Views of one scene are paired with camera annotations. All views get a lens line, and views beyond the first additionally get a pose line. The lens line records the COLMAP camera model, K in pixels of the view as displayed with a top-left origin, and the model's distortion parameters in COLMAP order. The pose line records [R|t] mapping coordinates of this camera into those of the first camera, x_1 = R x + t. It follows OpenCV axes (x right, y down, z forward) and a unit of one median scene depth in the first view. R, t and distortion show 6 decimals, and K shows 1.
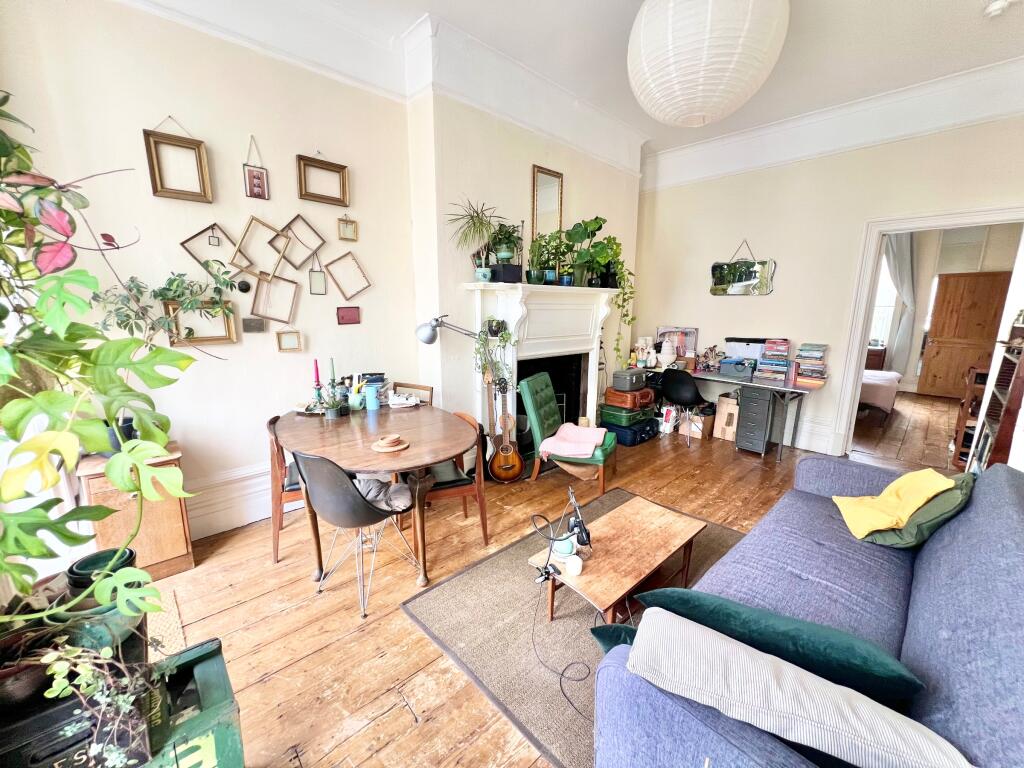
lens RADIAL K [[406.9, 0, 512.0], [0, 406.9, 384.0], [0, 0, 1]] dist [0.008233, 0.000080]
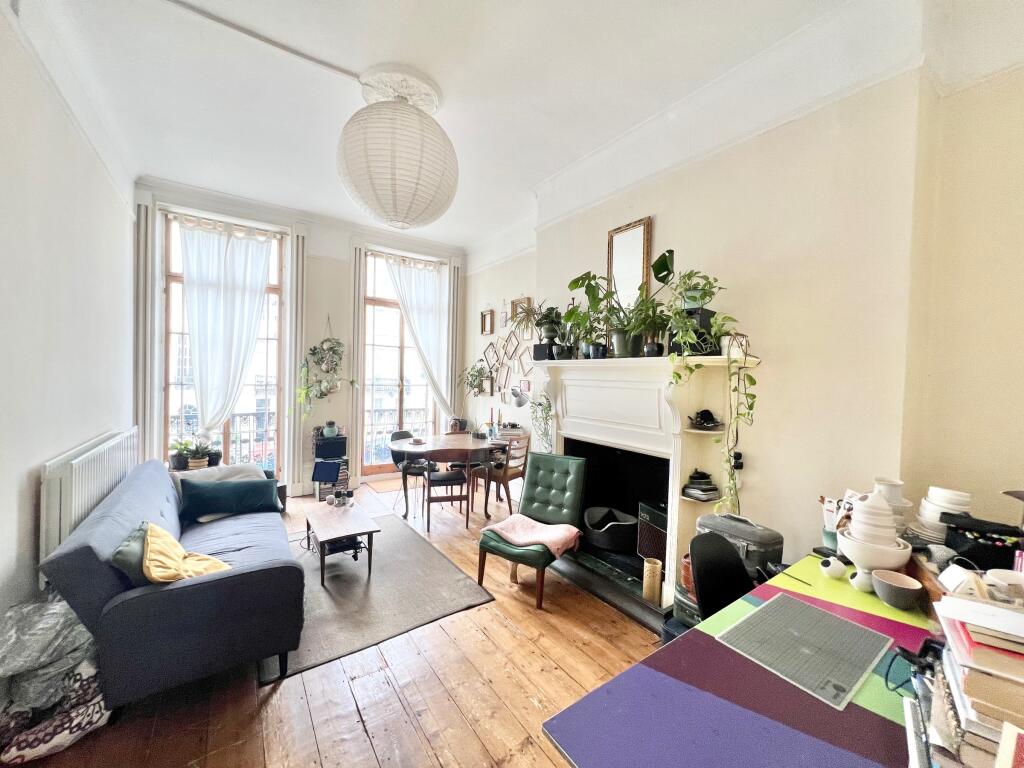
lens RADIAL K [[406.9, 0, 512.0], [0, 406.9, 384.0], [0, 0, 1]] dist [0.008233, 0.000080]
pose [[-0.161832, 0.013184, -0.986730, 1.168949], [-0.217476, 0.974850, 0.048693, -0.234017], [0.962556, 0.222470, -0.154895, 1.178181]]
